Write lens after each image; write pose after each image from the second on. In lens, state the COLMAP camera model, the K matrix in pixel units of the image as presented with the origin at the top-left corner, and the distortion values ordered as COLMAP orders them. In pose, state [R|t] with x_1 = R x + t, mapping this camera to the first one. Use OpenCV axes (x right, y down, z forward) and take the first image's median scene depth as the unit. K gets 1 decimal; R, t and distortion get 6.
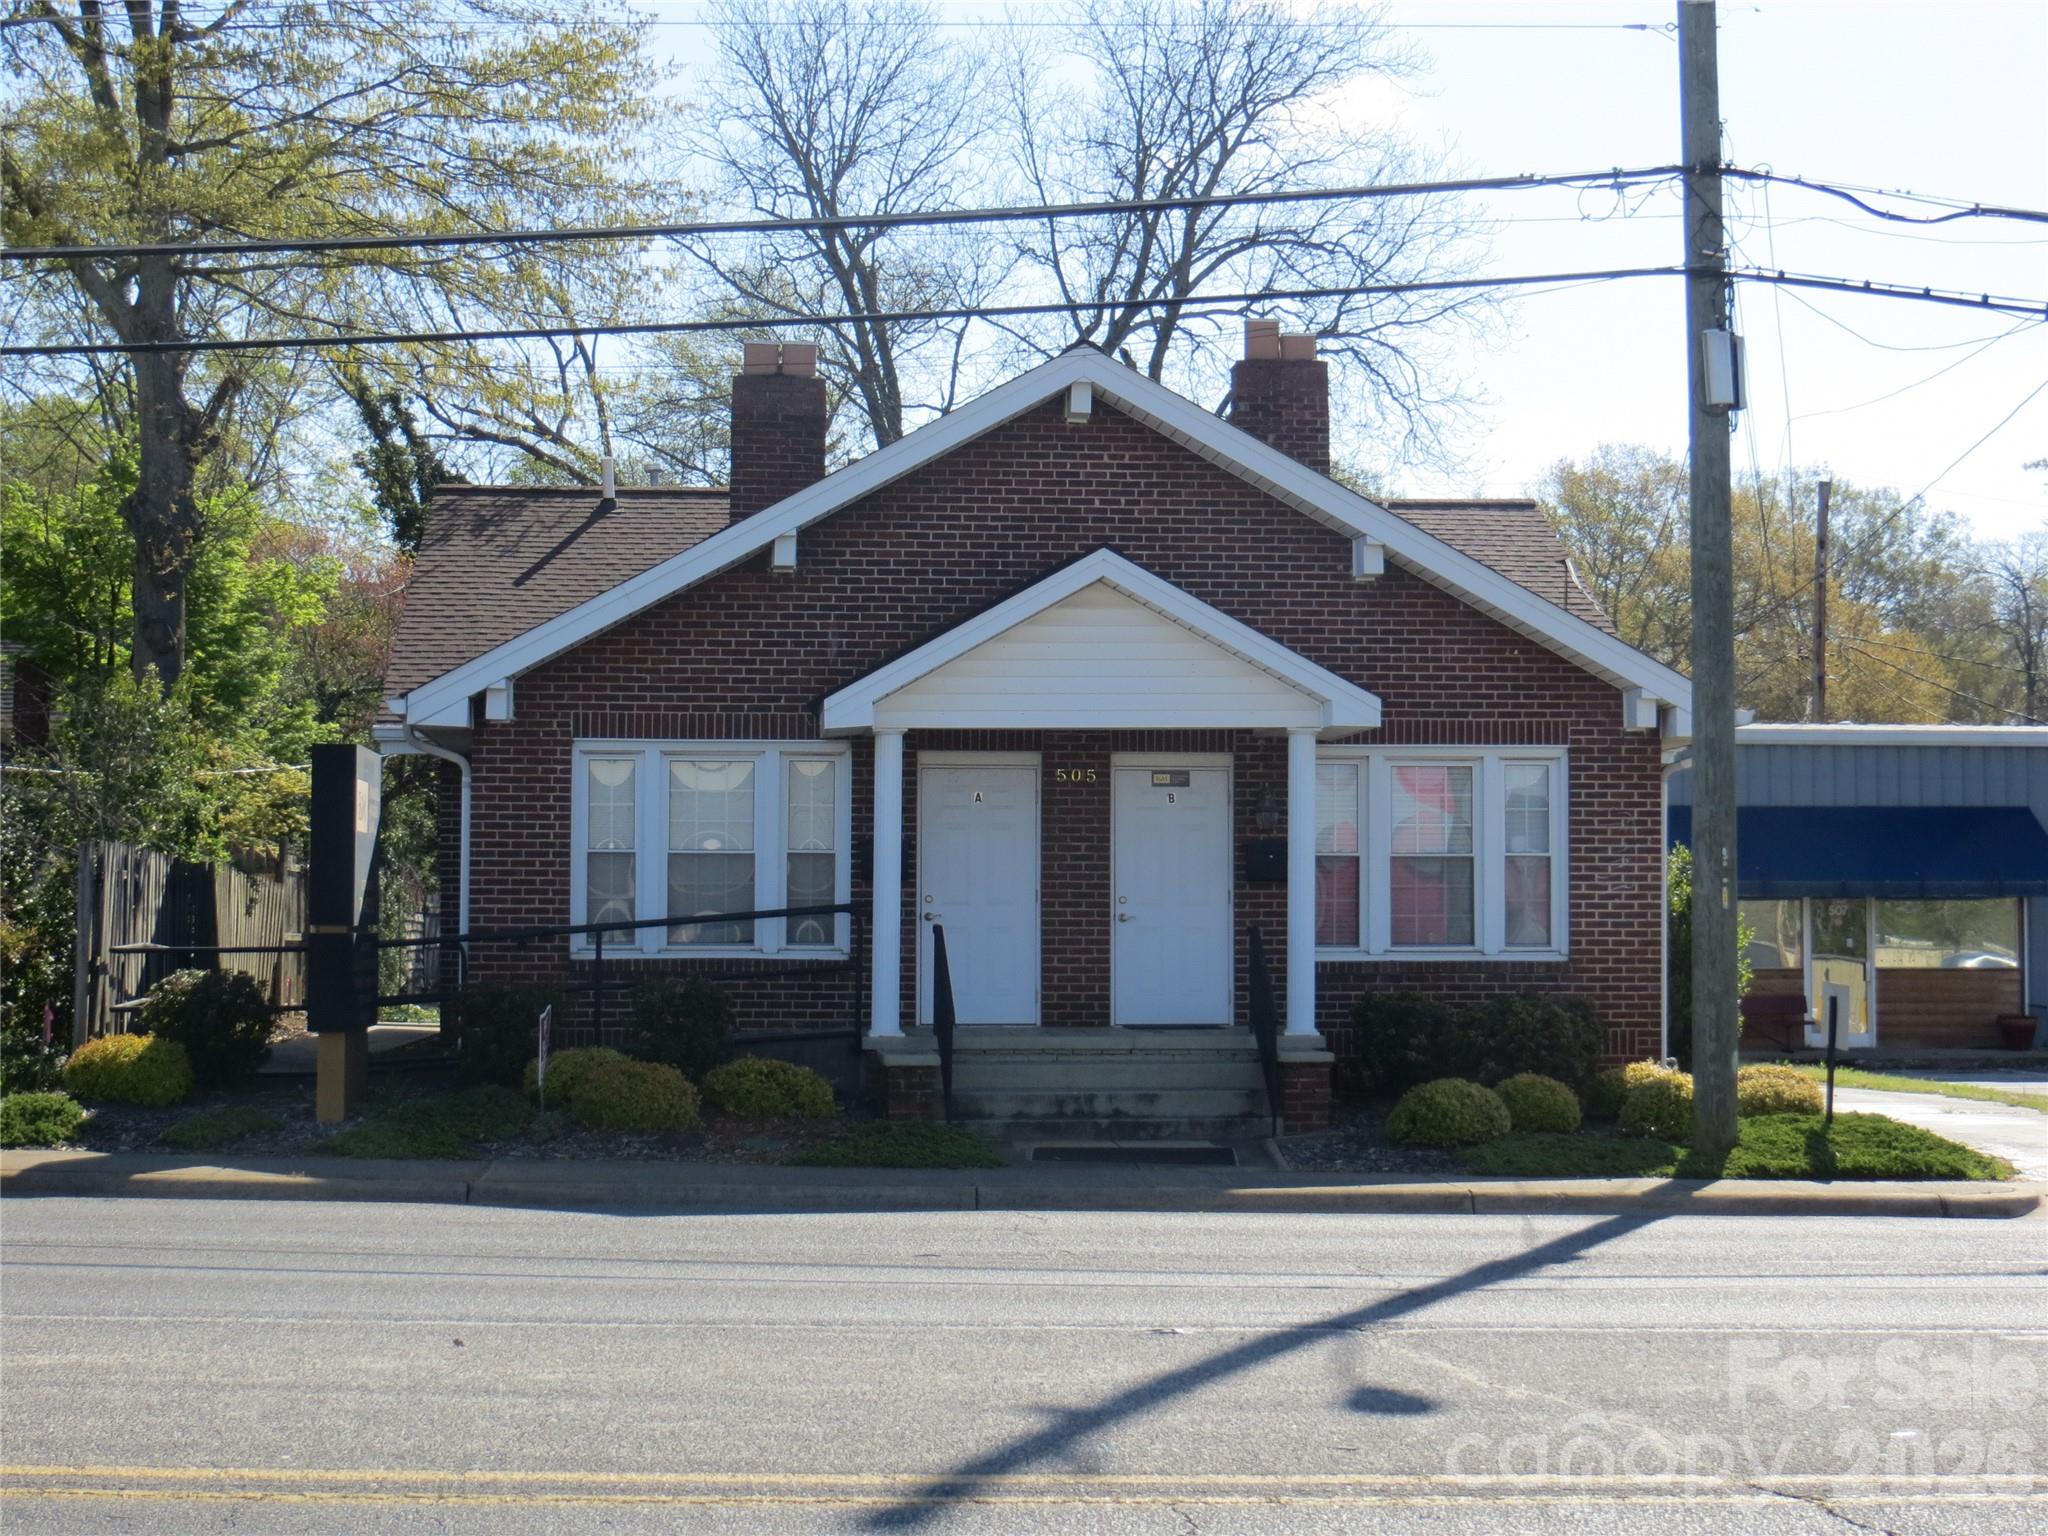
lens RADIAL K [[3293.1, 0, 1024.9], [0, 3293.1, 767.6], [0, 0, 1]] dist [-0.010166, 0.000000]
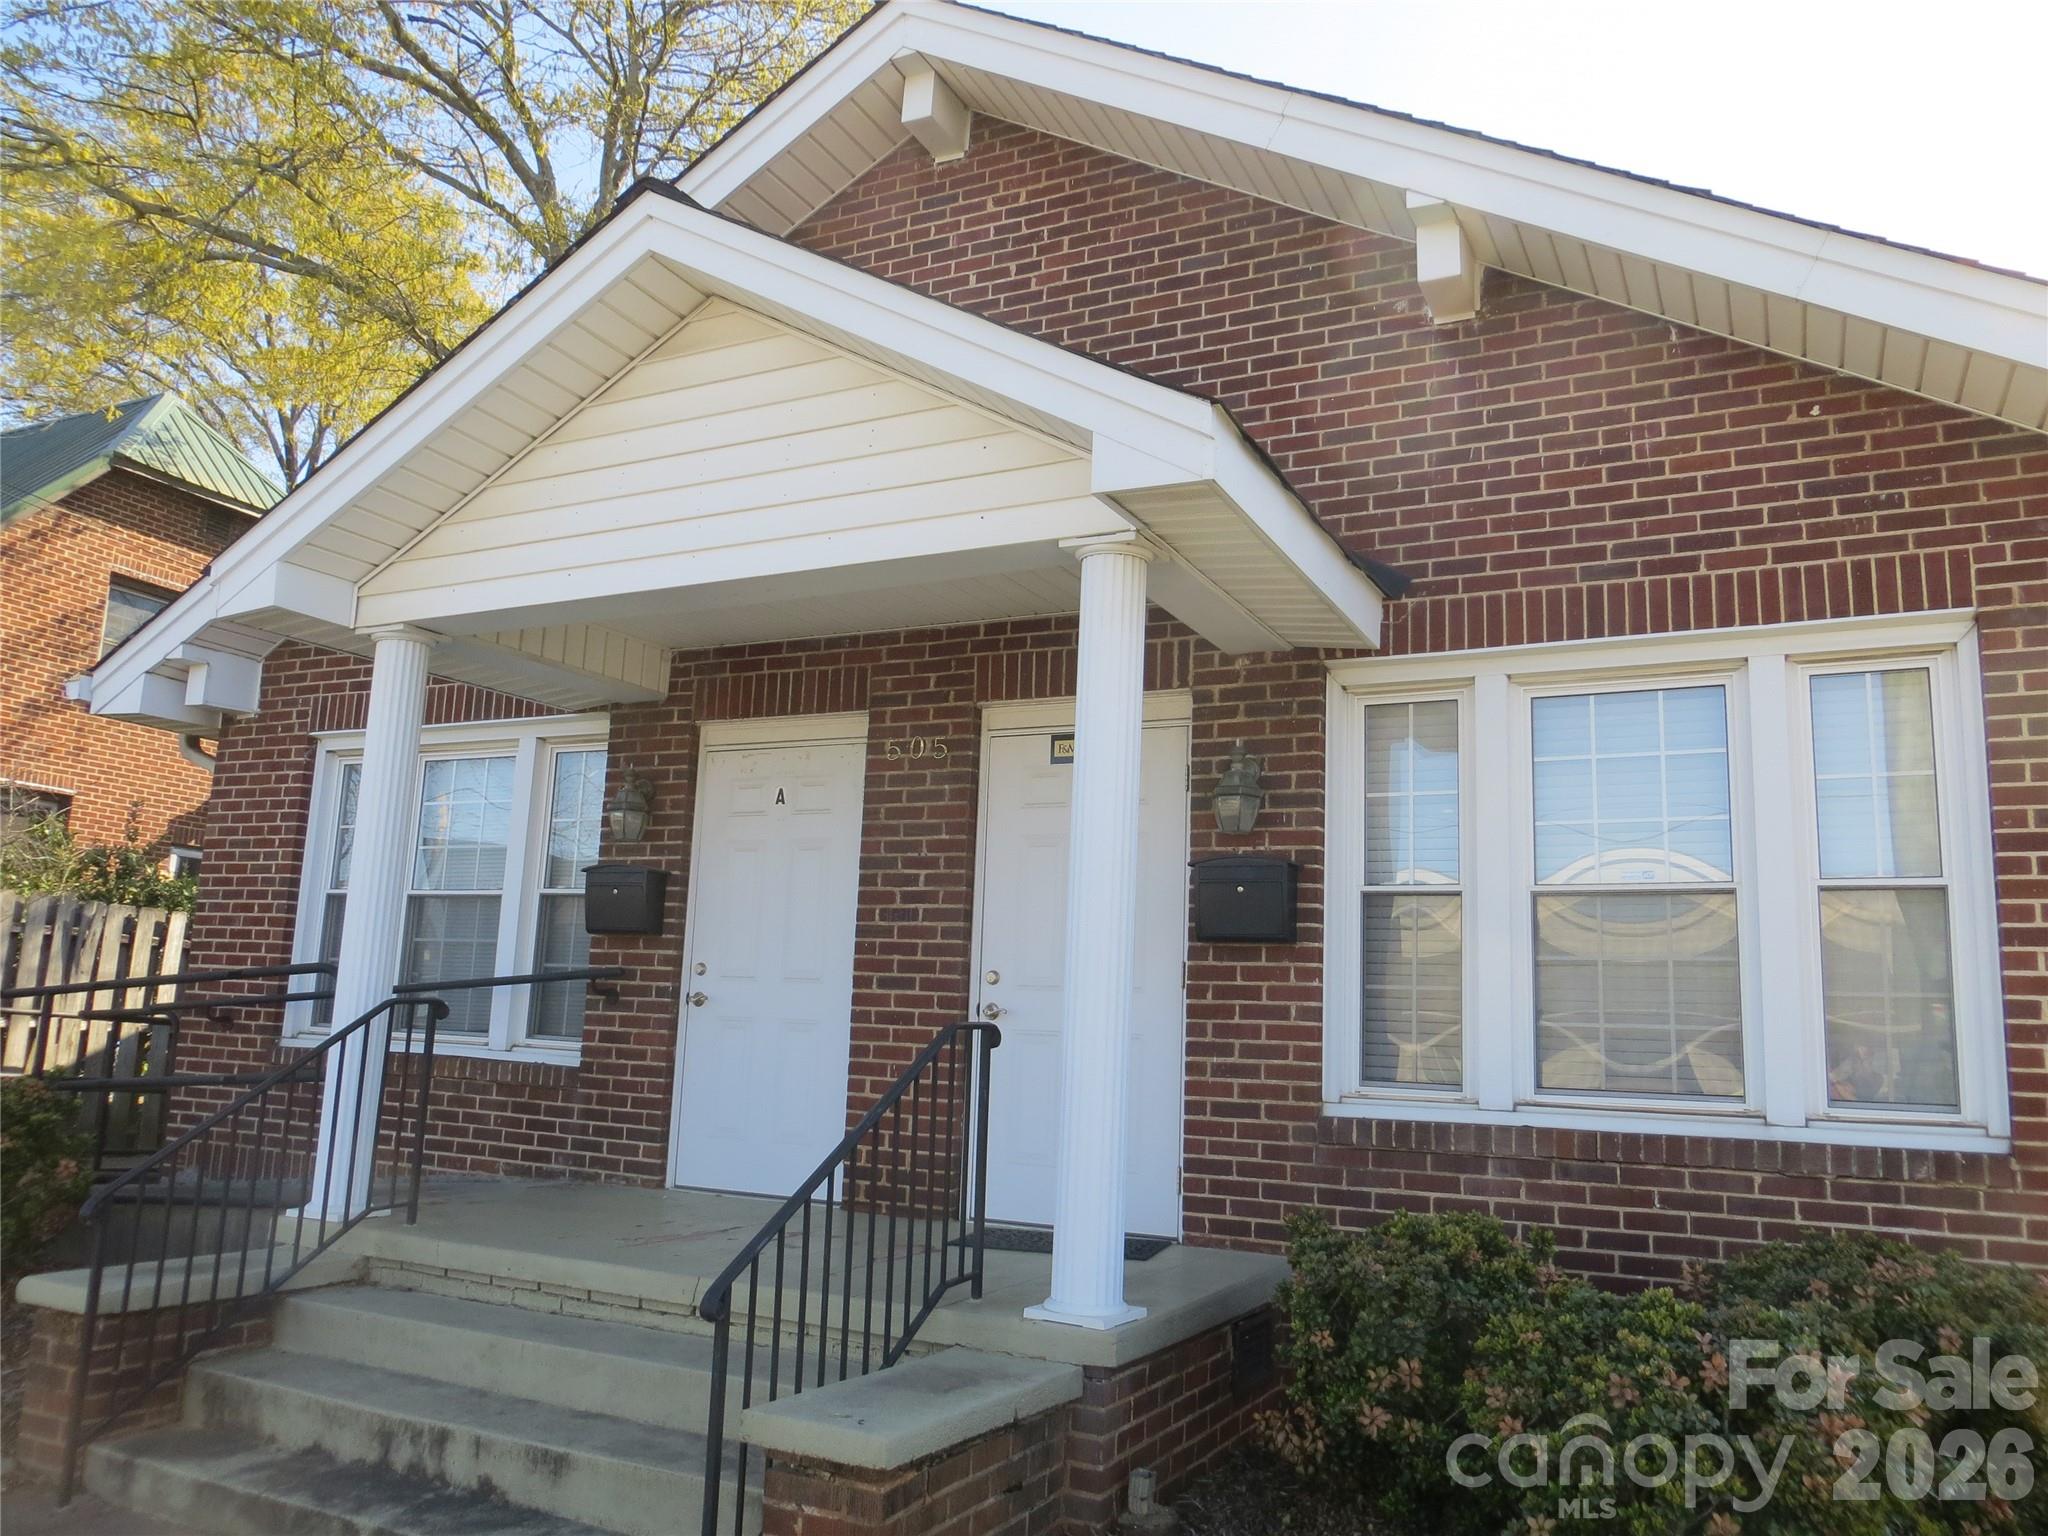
lens RADIAL K [[1521.9, 0, 1019.4], [0, 1521.9, 766.5], [0, 0, 1]] dist [-0.021960, 0.005309]
pose [[0.844164, -0.059549, -0.532767, 0.164463], [-0.011065, 0.991664, -0.128375, 0.037809], [0.535971, 0.114265, 0.836468, 0.786921]]
